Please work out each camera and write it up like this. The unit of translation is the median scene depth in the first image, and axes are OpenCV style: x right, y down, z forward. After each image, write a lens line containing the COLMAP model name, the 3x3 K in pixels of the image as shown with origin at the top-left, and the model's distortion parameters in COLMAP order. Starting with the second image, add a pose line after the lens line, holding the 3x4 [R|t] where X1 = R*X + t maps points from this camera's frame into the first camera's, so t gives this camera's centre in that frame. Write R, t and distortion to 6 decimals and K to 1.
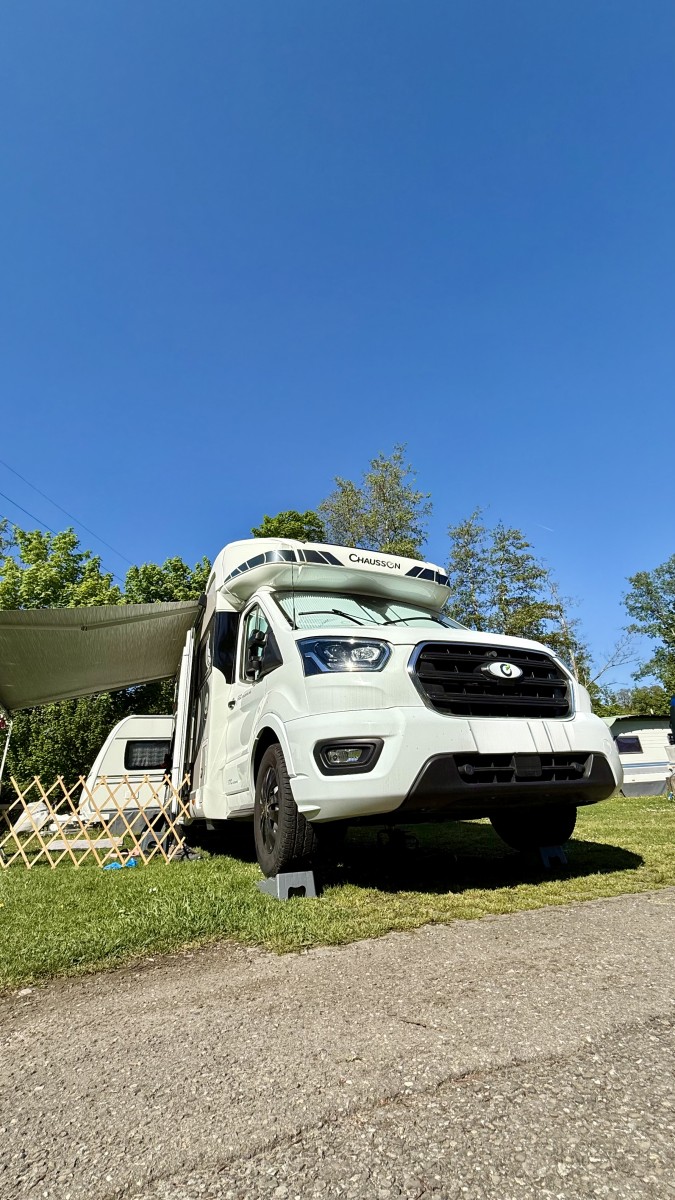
lens RADIAL K [[472.5, 0, 337.5], [0, 472.5, 600.0], [0, 0, 1]] dist [0.000535, -0.000036]
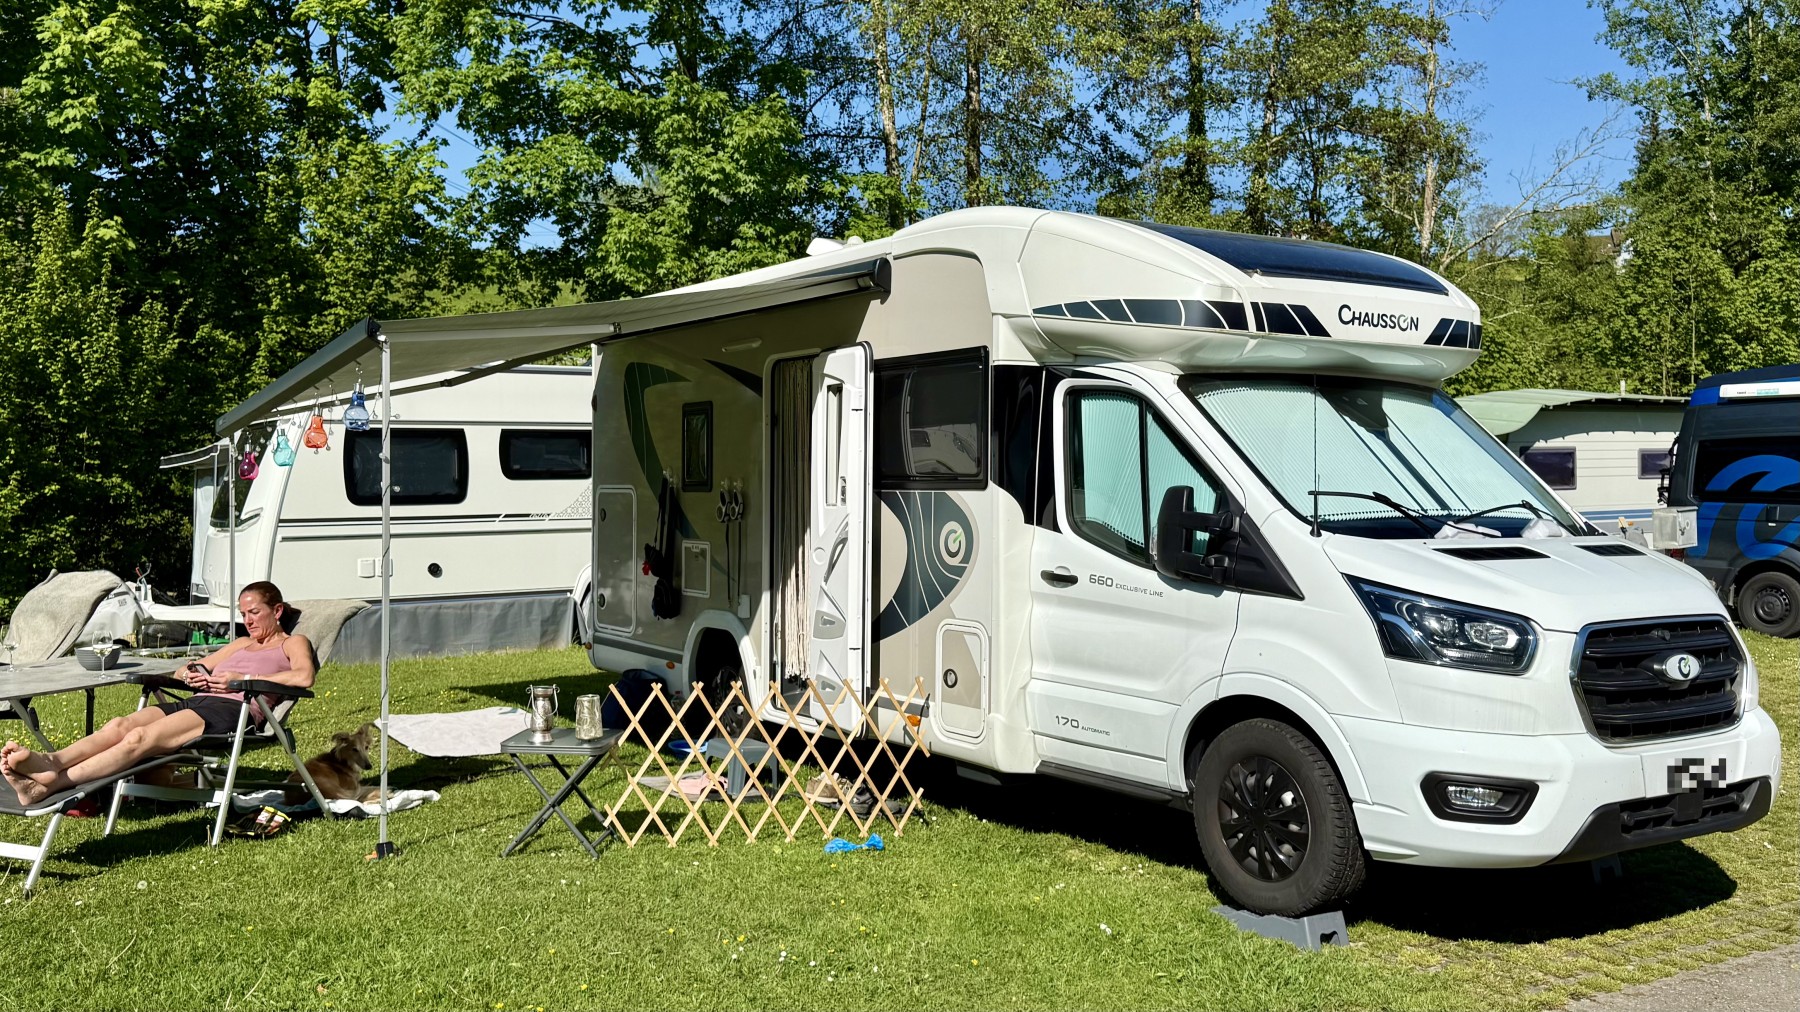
lens RADIAL K [[1506.2, 0, 900.0], [0, 1506.2, 506.0], [0, 0, 1]] dist [0.112079, -0.233927]
pose [[0.981899, 0.052241, 0.182059, -0.709899], [-0.121527, 0.911034, 0.394016, -0.484452], [-0.145278, -0.409009, 0.900892, -0.427056]]
